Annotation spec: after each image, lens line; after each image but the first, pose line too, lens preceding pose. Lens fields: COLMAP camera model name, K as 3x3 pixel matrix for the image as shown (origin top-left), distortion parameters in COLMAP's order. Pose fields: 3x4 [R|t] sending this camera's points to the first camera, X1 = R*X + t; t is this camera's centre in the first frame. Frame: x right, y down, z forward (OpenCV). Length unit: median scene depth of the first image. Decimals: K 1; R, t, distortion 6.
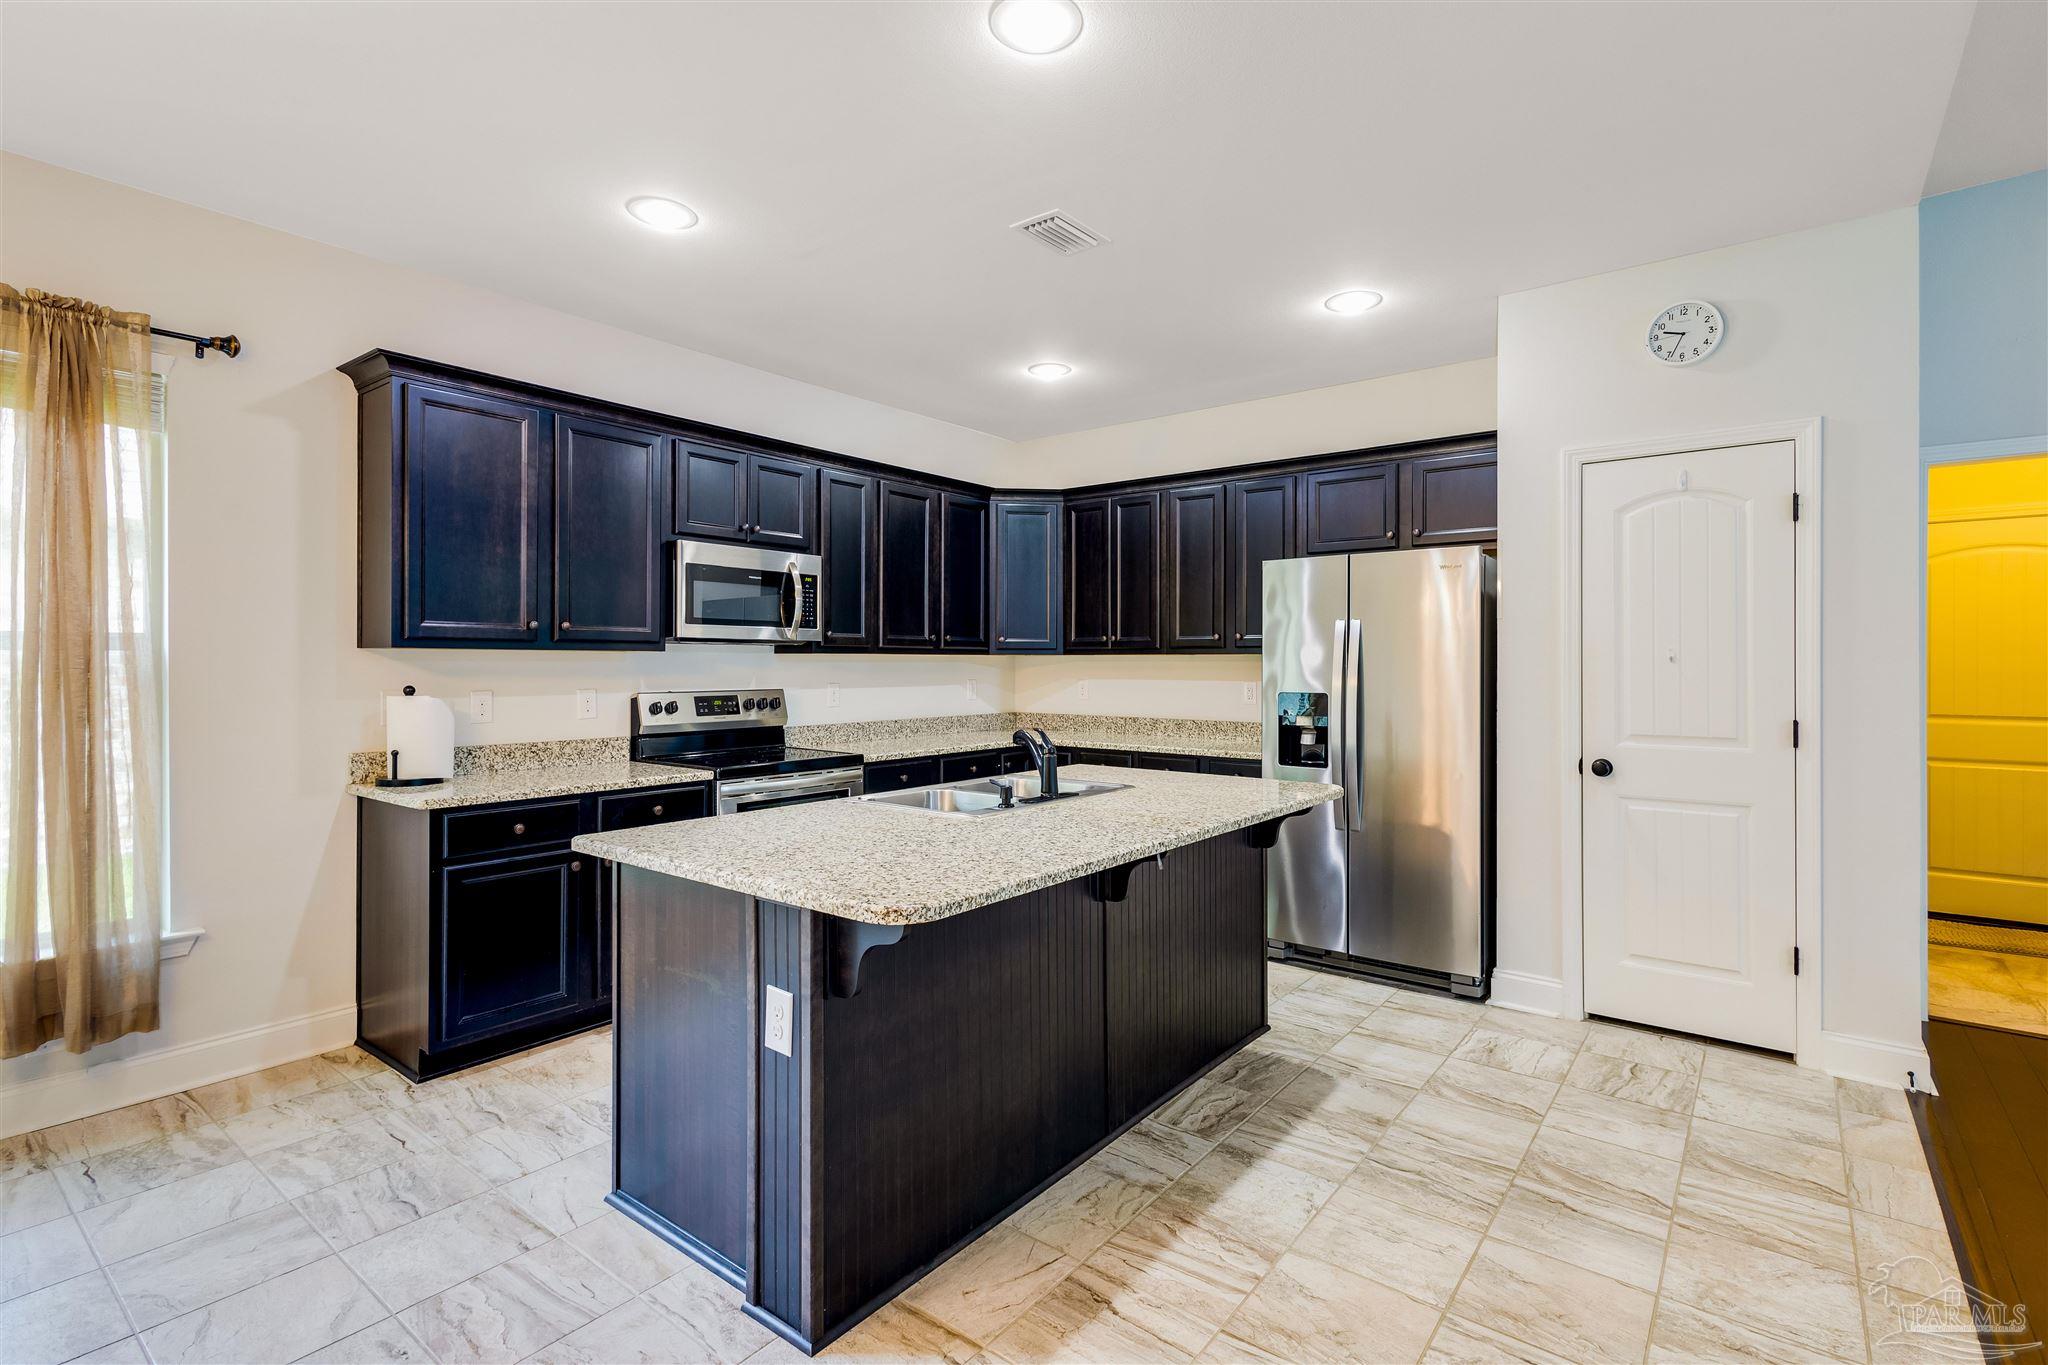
lens RADIAL K [[964.7, 0, 1028.0], [0, 964.7, 660.5], [0, 0, 1]] dist [0.016396, -0.004352]
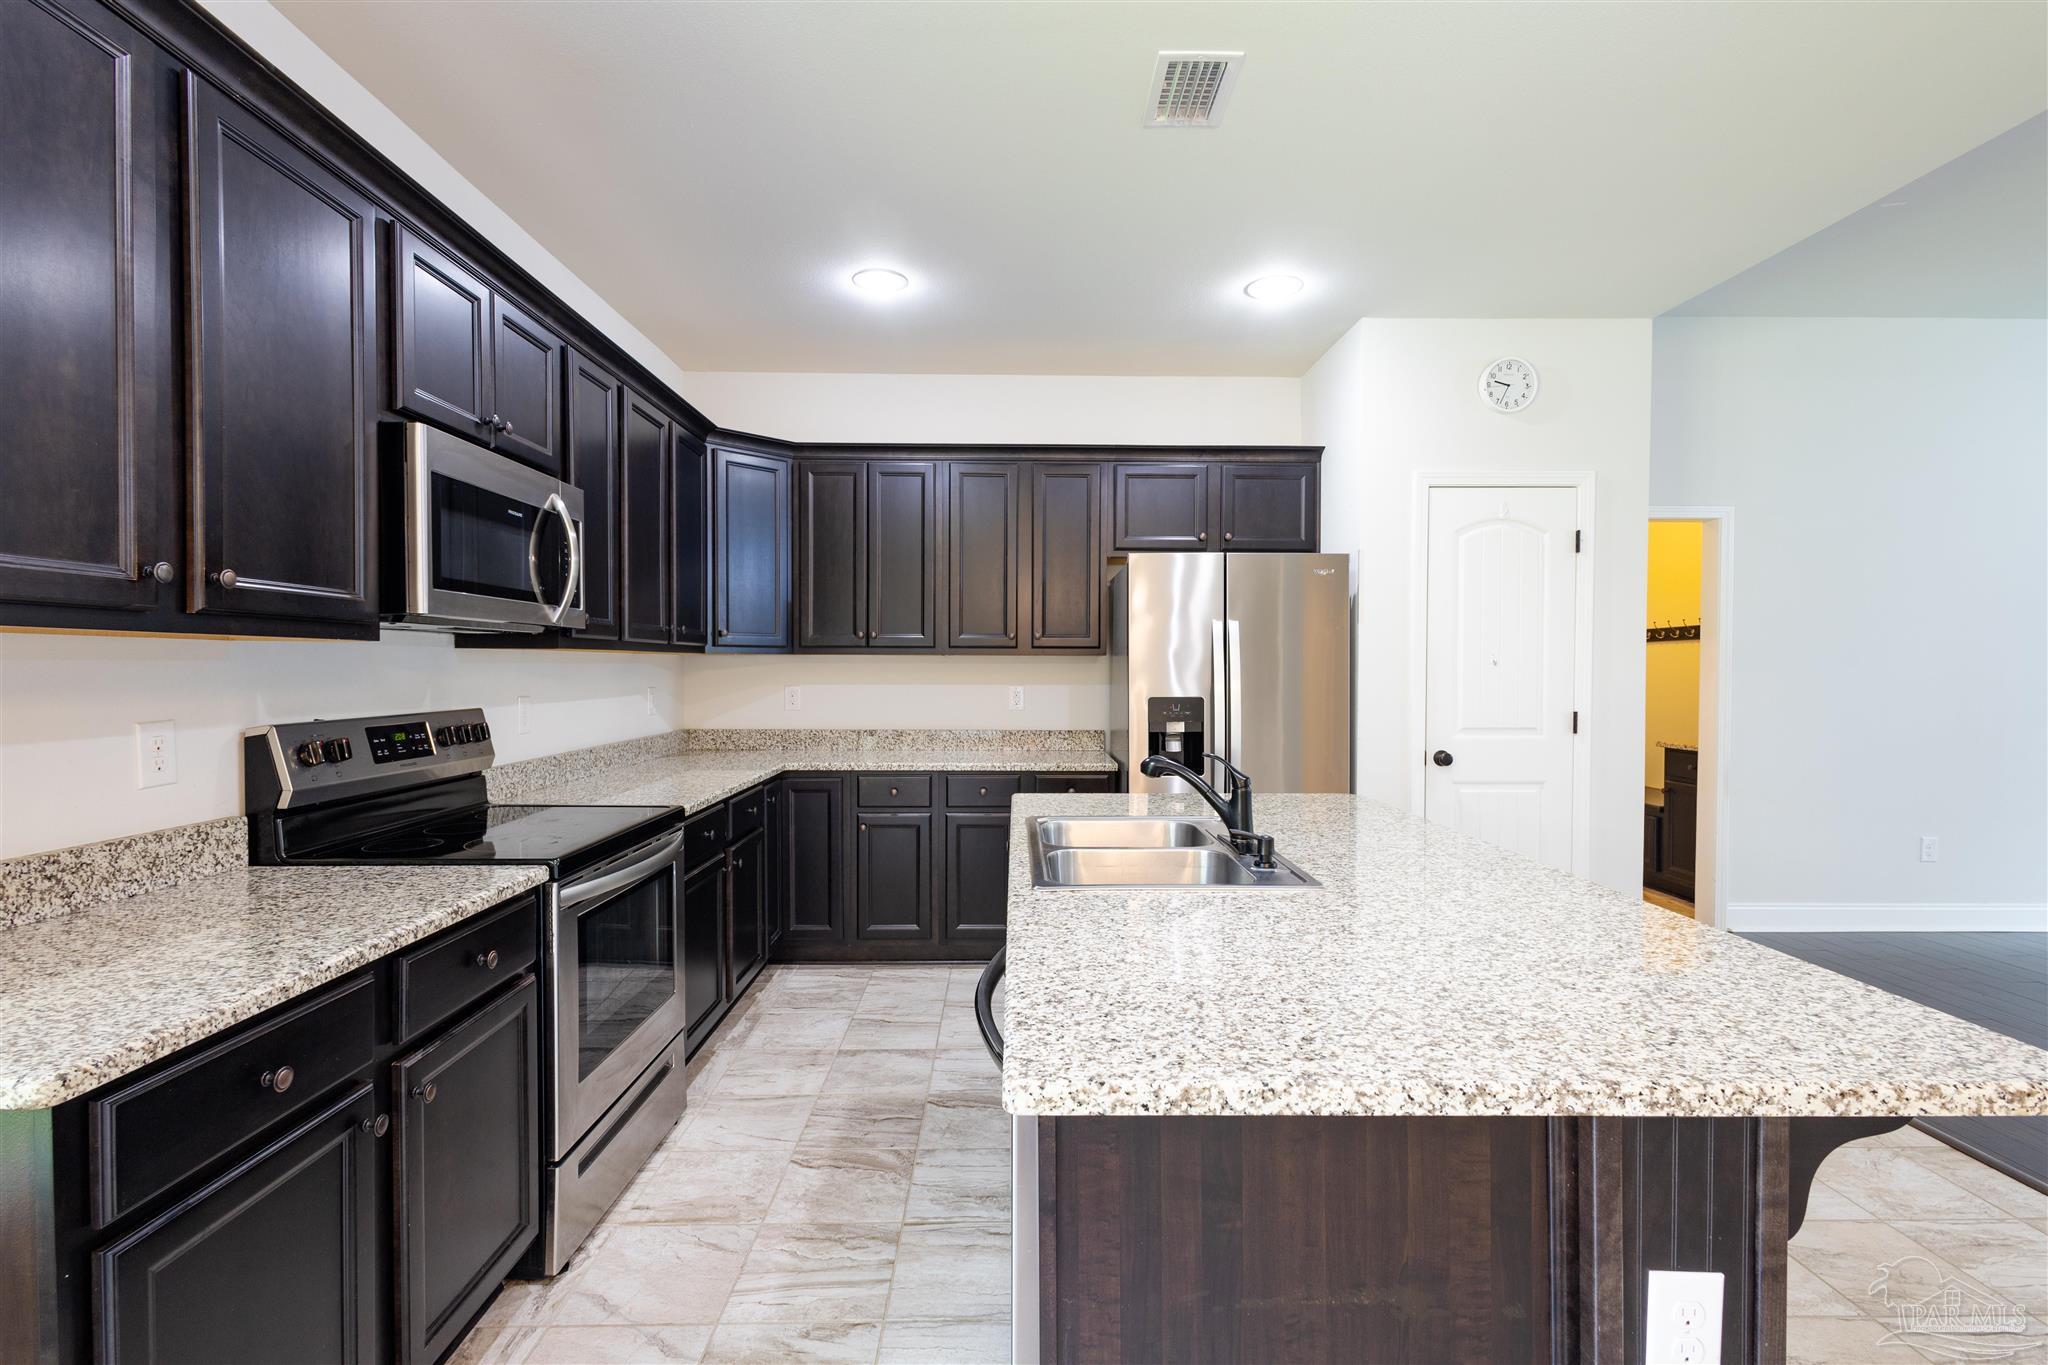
lens RADIAL K [[940.8, 0, 1024.1], [0, 940.8, 684.6], [0, 0, 1]] dist [0.005224, 0.000072]
pose [[0.775630, -0.012290, 0.631069, -0.504512], [-0.003381, 0.999715, 0.023624, 0.000437], [-0.631179, -0.020457, 0.775367, 0.480311]]
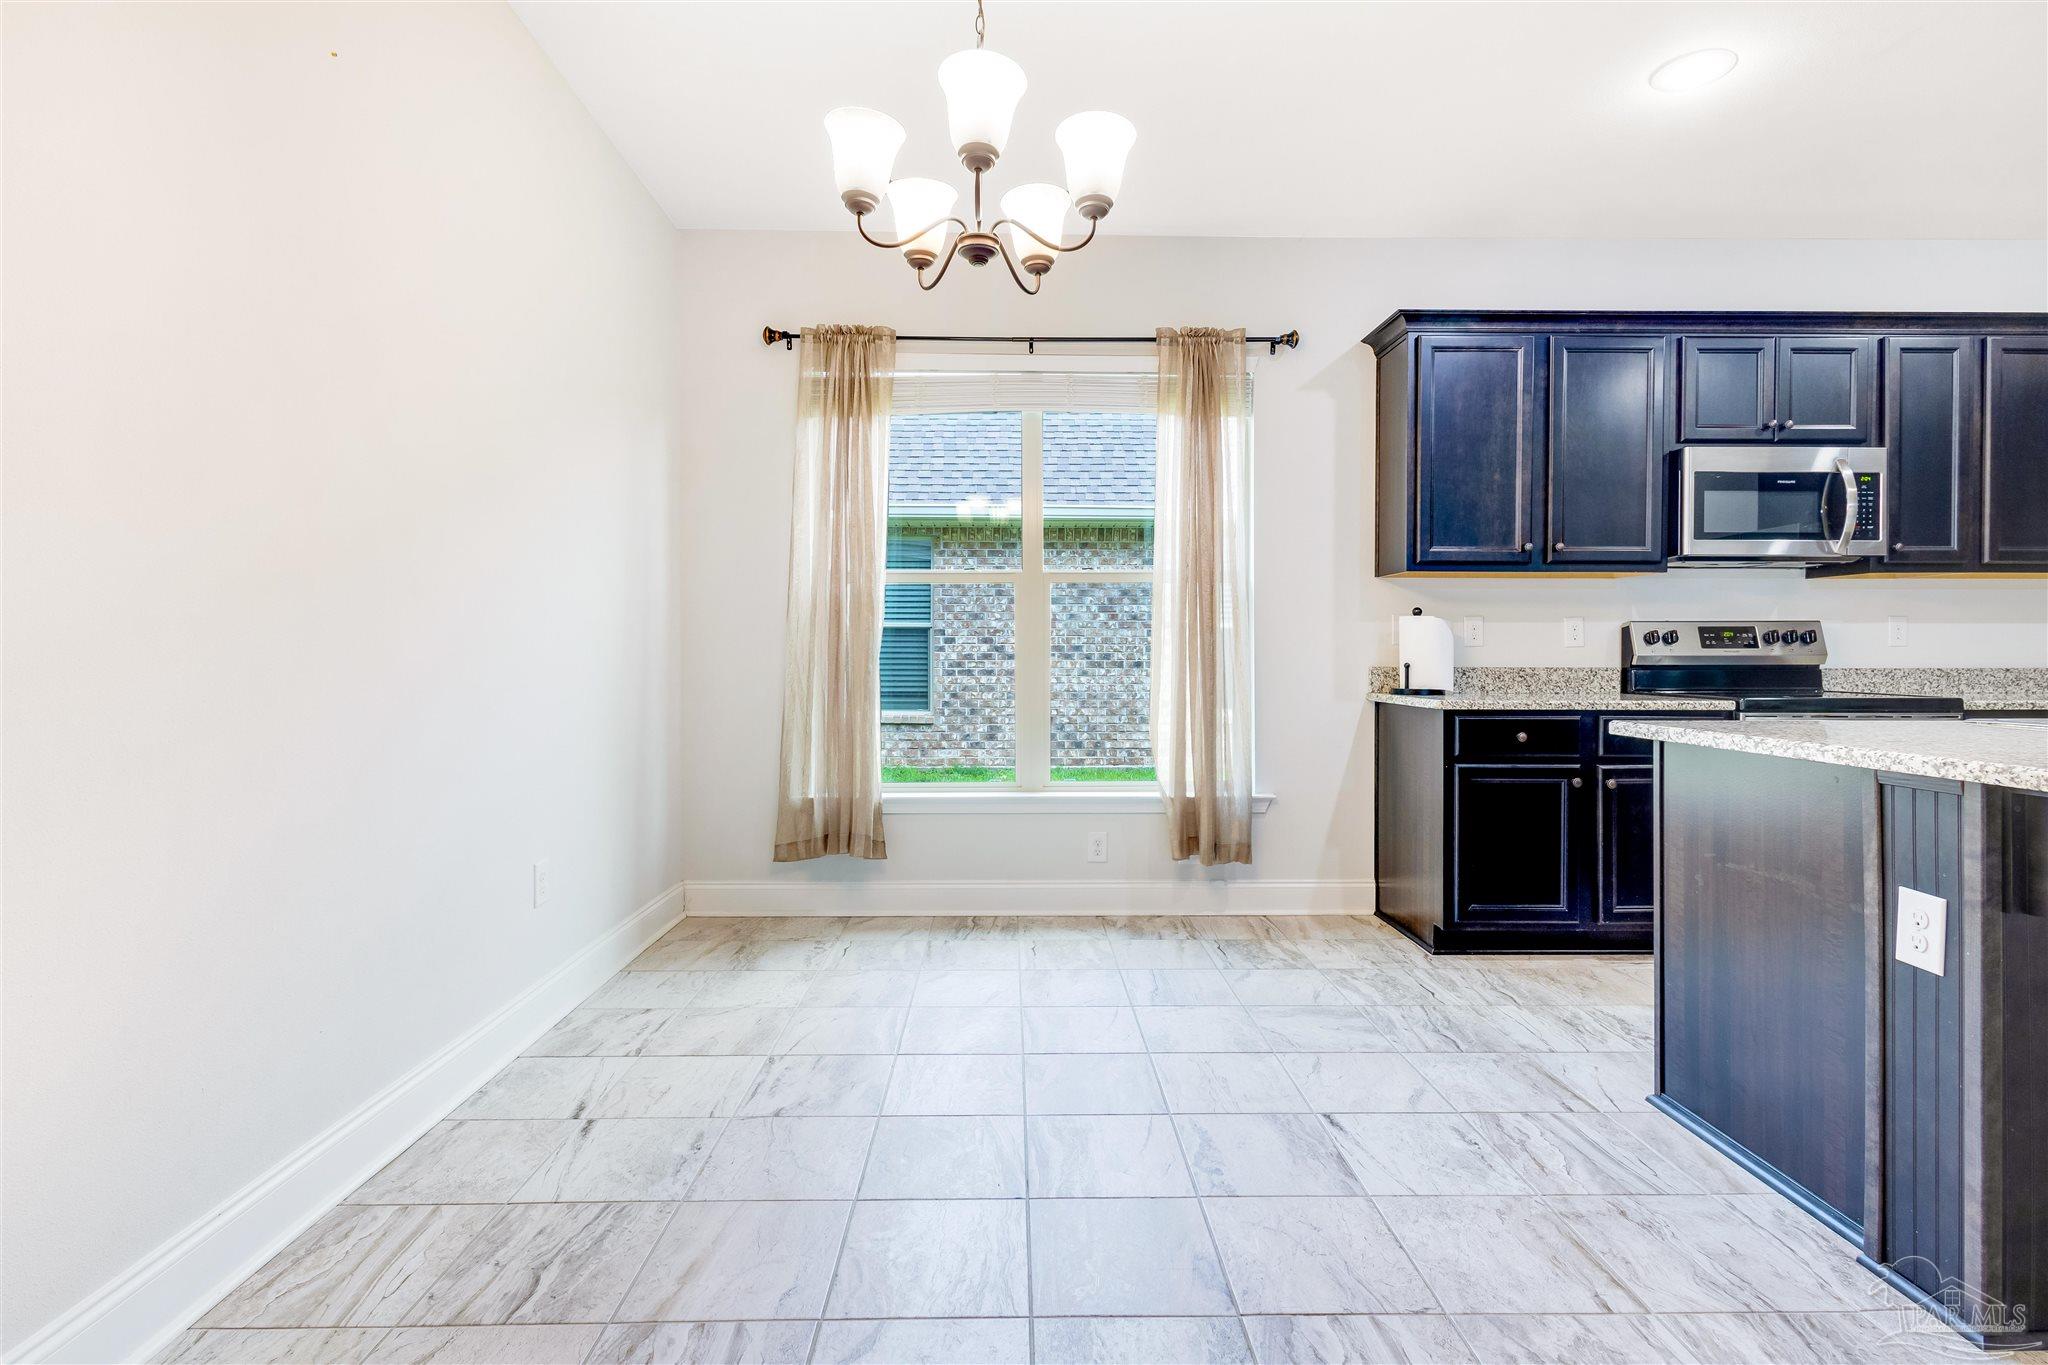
lens RADIAL K [[964.7, 0, 1021.6], [0, 964.7, 659.0], [0, 0, 1]] dist [0.016396, -0.004352]
pose [[0.631356, 0.004672, -0.775479, -0.056457], [0.001038, 0.999976, 0.006869, 0.078101], [0.775492, -0.005142, 0.631336, -0.066549]]
